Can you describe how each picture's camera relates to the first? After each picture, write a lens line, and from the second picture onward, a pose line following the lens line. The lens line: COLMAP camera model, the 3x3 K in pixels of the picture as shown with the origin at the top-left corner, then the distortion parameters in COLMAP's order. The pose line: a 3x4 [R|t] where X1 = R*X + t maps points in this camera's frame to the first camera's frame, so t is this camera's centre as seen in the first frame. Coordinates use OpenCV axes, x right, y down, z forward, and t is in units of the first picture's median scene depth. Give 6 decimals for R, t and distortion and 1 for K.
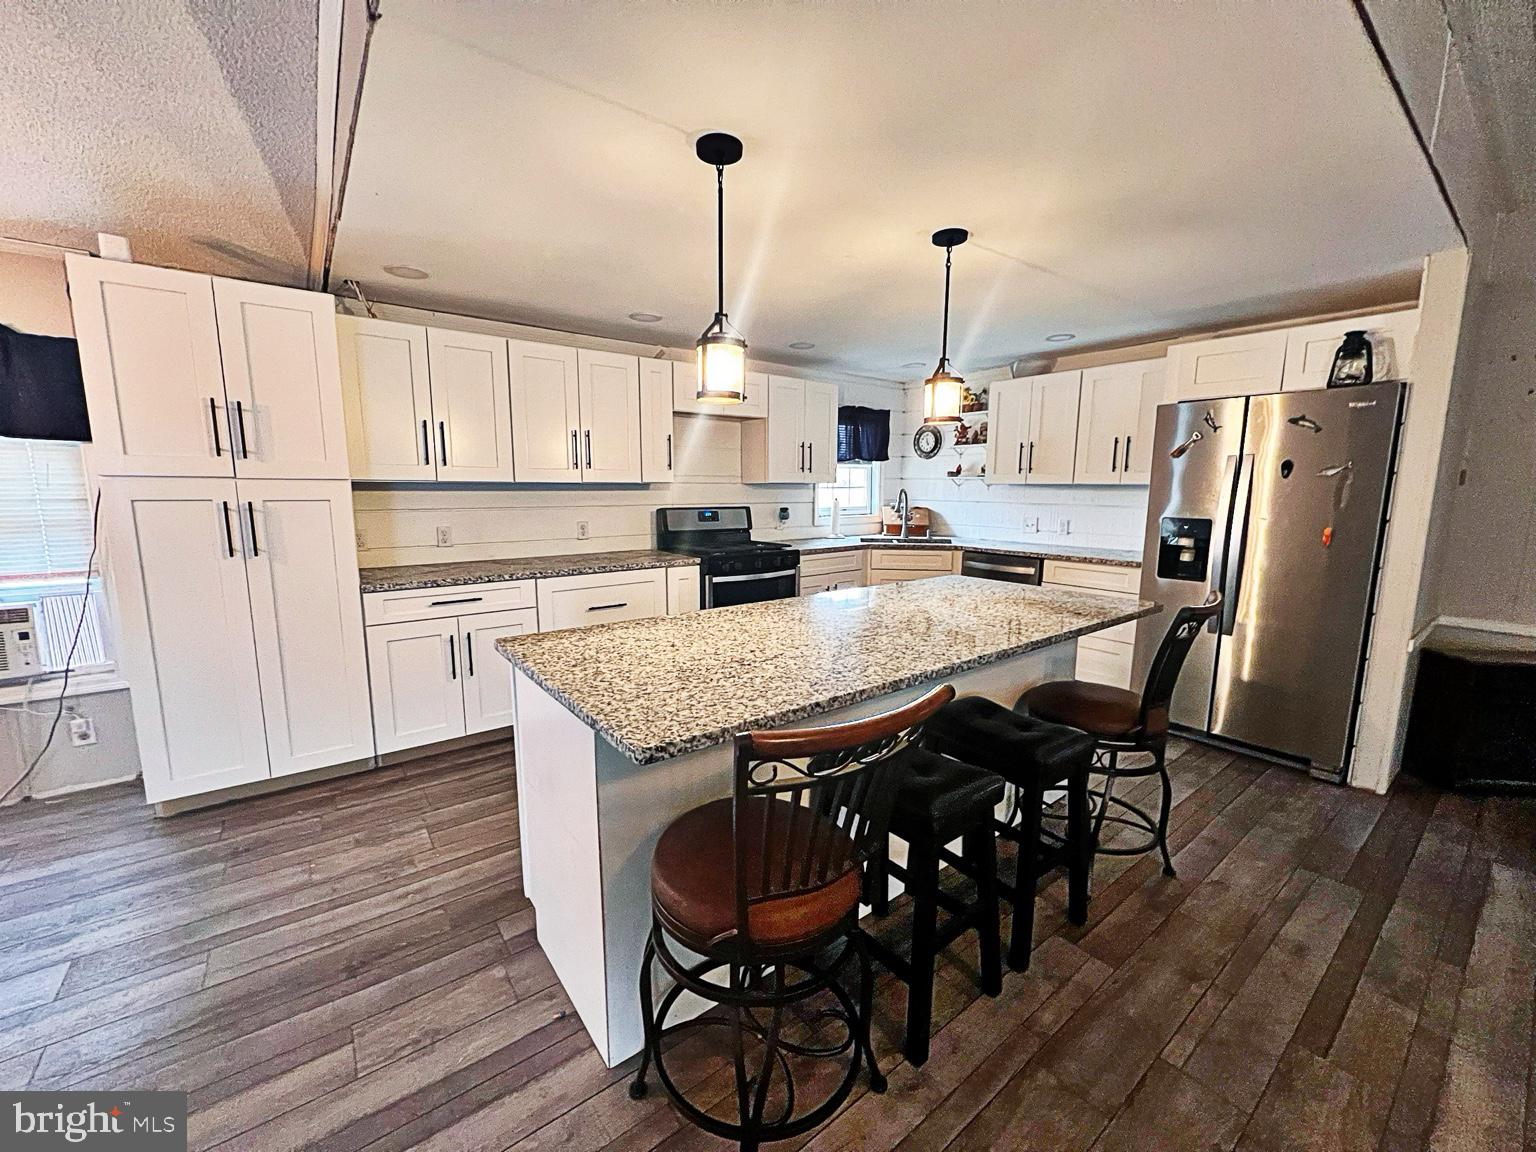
lens RADIAL K [[612.0, 0, 766.1], [0, 612.0, 576.8], [0, 0, 1]] dist [0.000177, -0.000494]
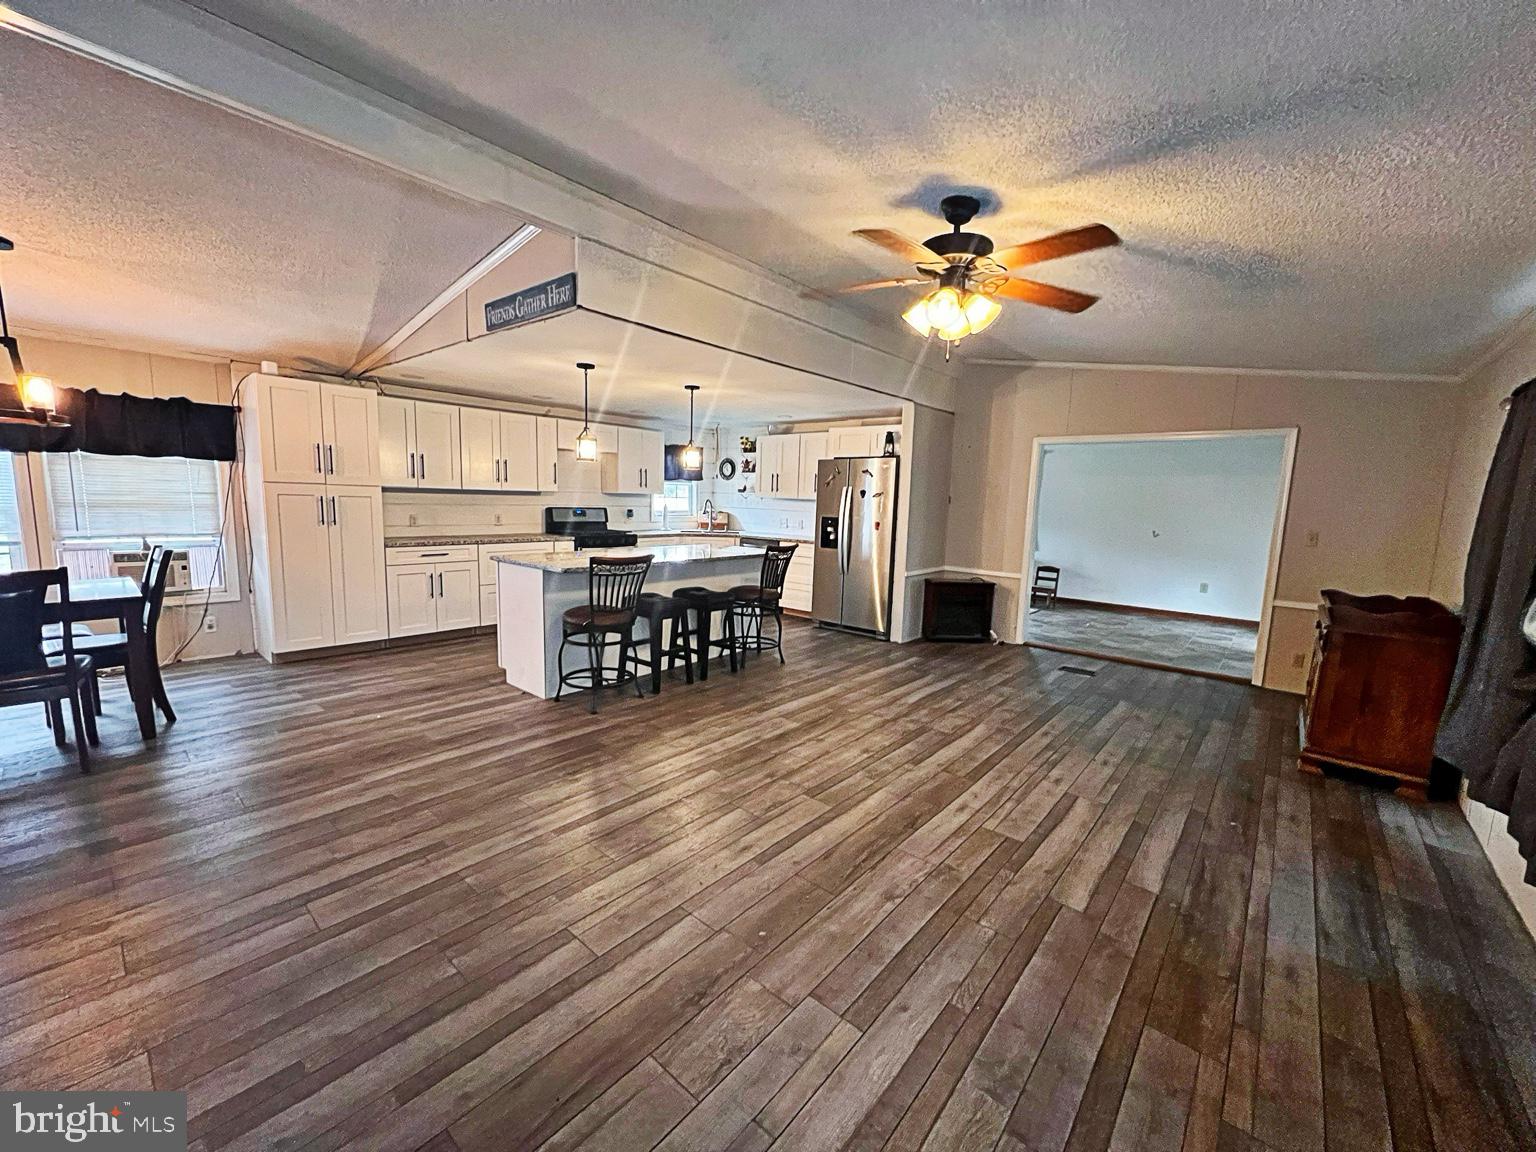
lens RADIAL K [[612.0, 0, 766.9], [0, 612.0, 579.8], [0, 0, 1]] dist [0.000177, -0.000494]
pose [[0.978440, -0.001914, 0.206522, 0.058192], [0.004173, 0.999936, -0.010503, 0.099313], [-0.206489, 0.011139, 0.978386, -0.701046]]
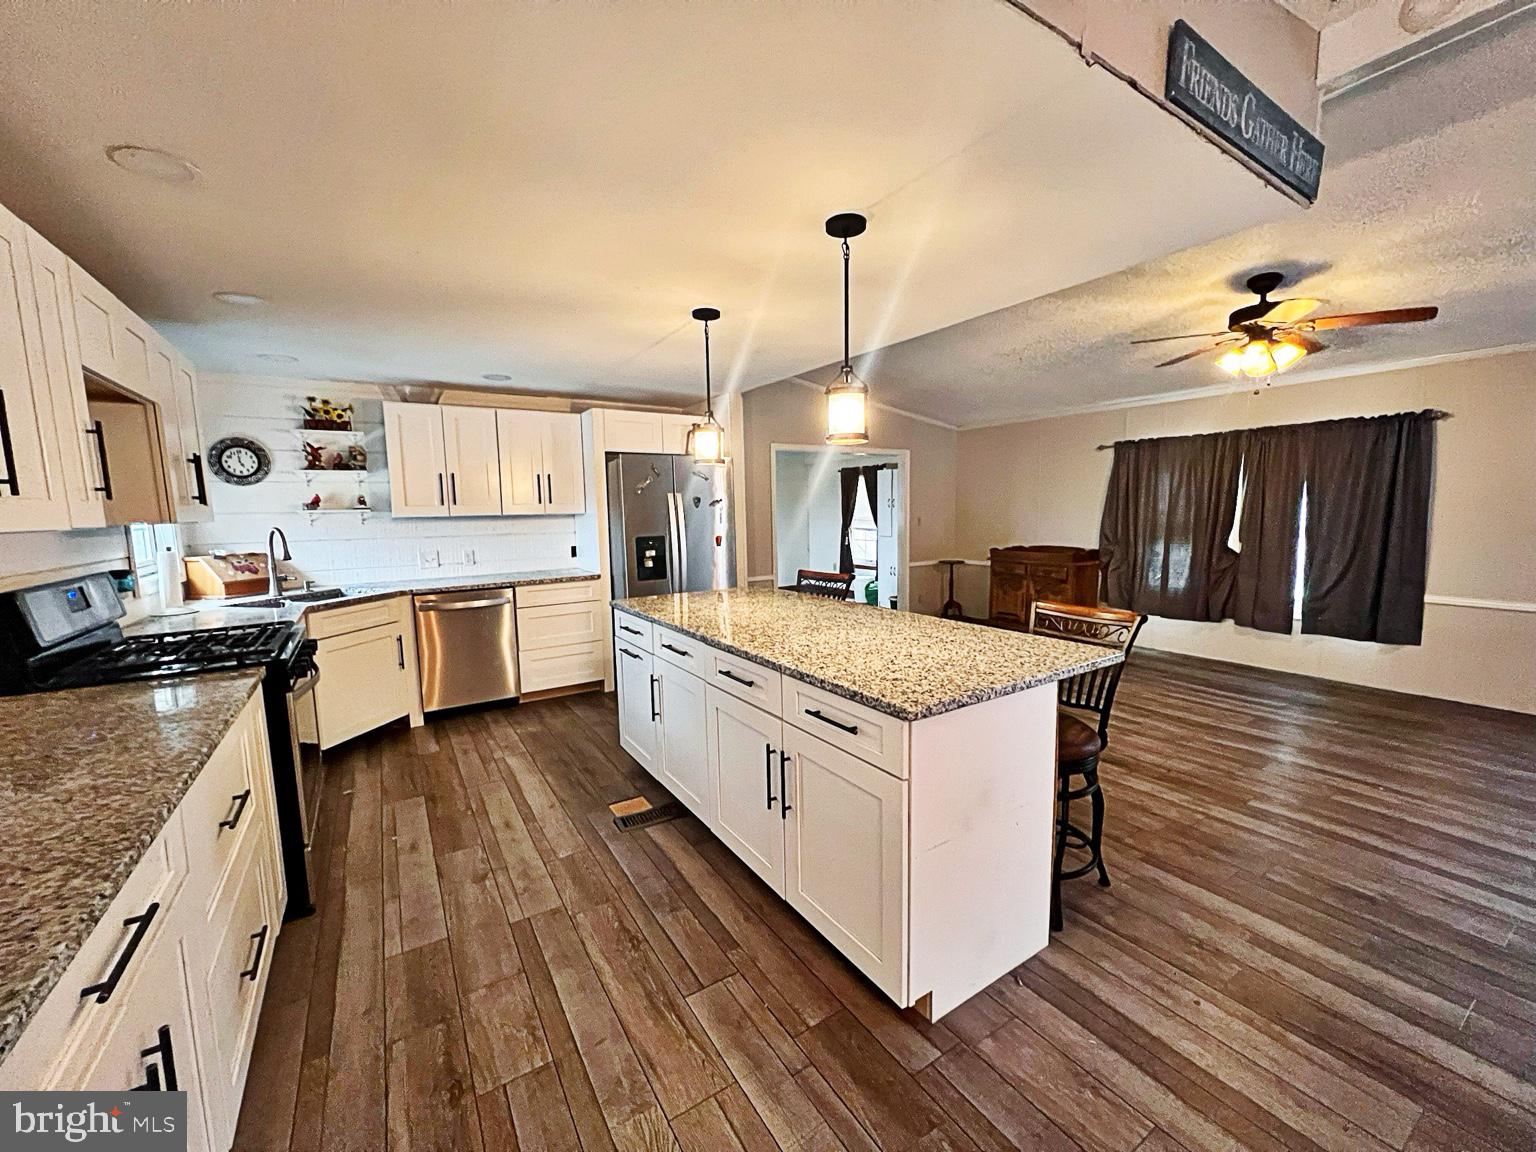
lens RADIAL K [[612.0, 0, 767.7], [0, 612.0, 576.2], [0, 0, 1]] dist [0.000177, -0.000494]
pose [[0.085132, -0.116994, 0.989477, -0.540790], [0.166991, 0.980711, 0.101590, -0.080786], [-0.982276, 0.156586, 0.103027, 0.468831]]
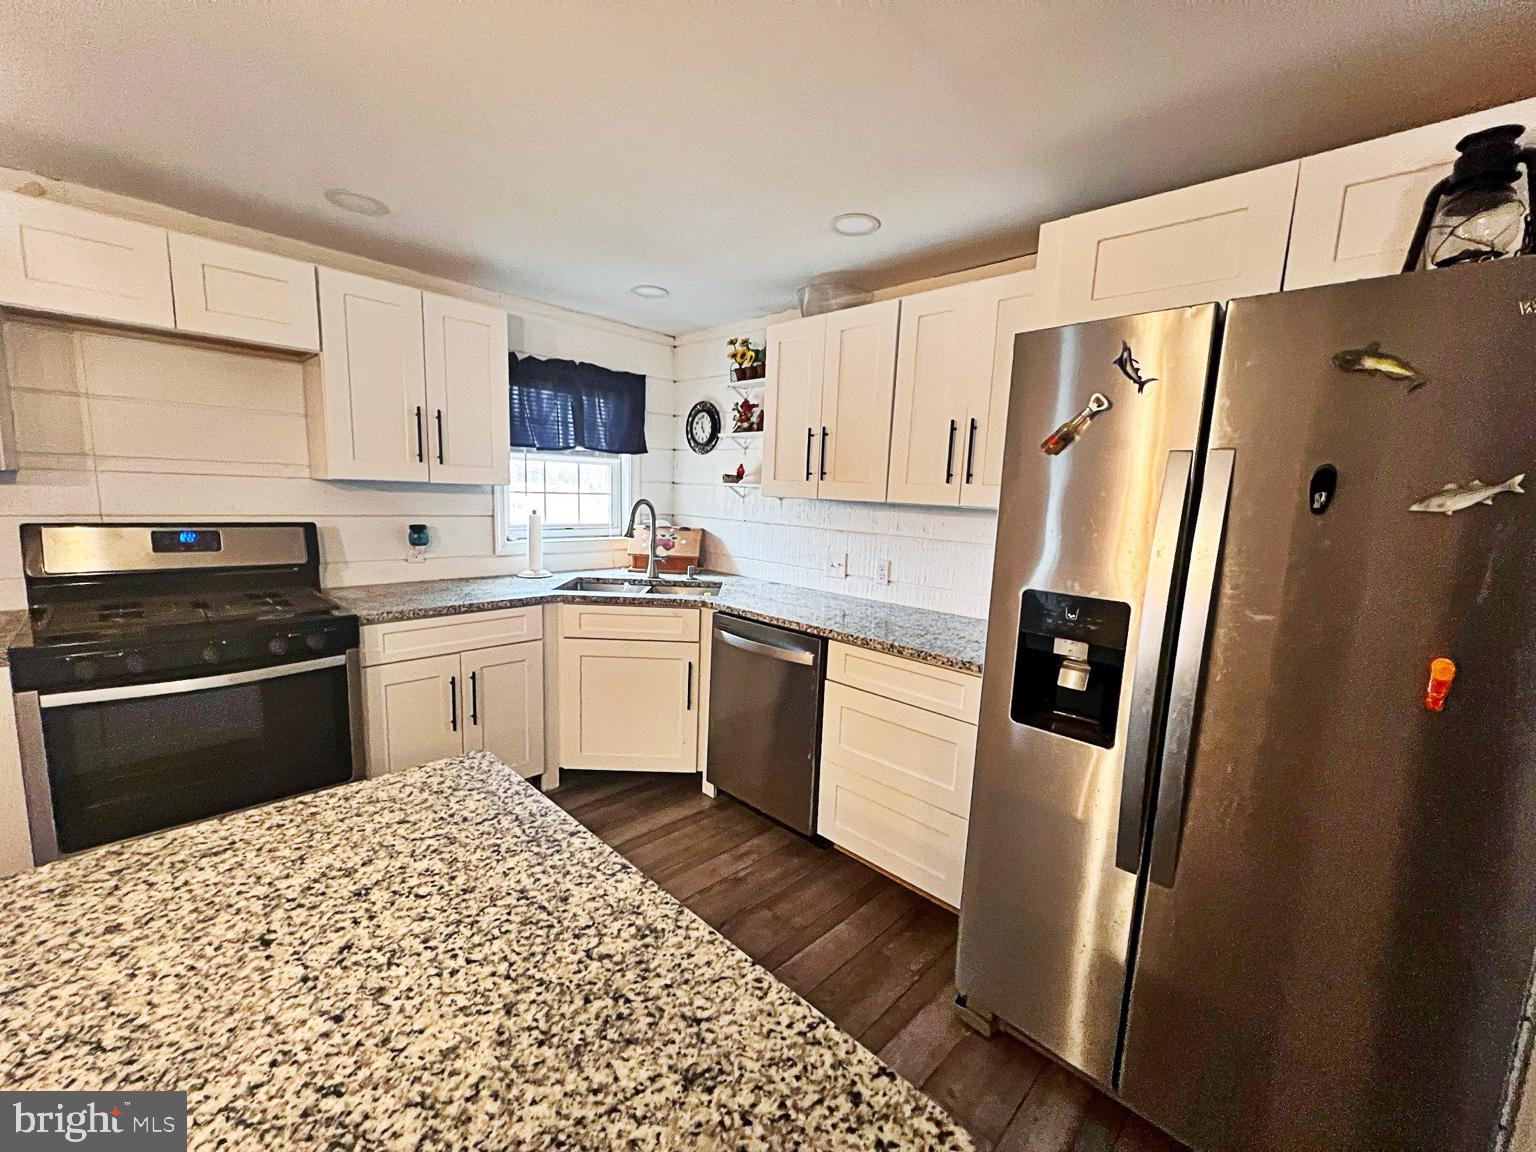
lens RADIAL K [[612.0, 0, 768.8], [0, 612.0, 579.1], [0, 0, 1]] dist [0.000177, -0.000494]
pose [[0.987674, 0.015326, 0.155774, 0.316052], [-0.014945, 0.999882, -0.003616, -0.078998], [-0.155811, 0.001243, 0.987786, 0.470823]]
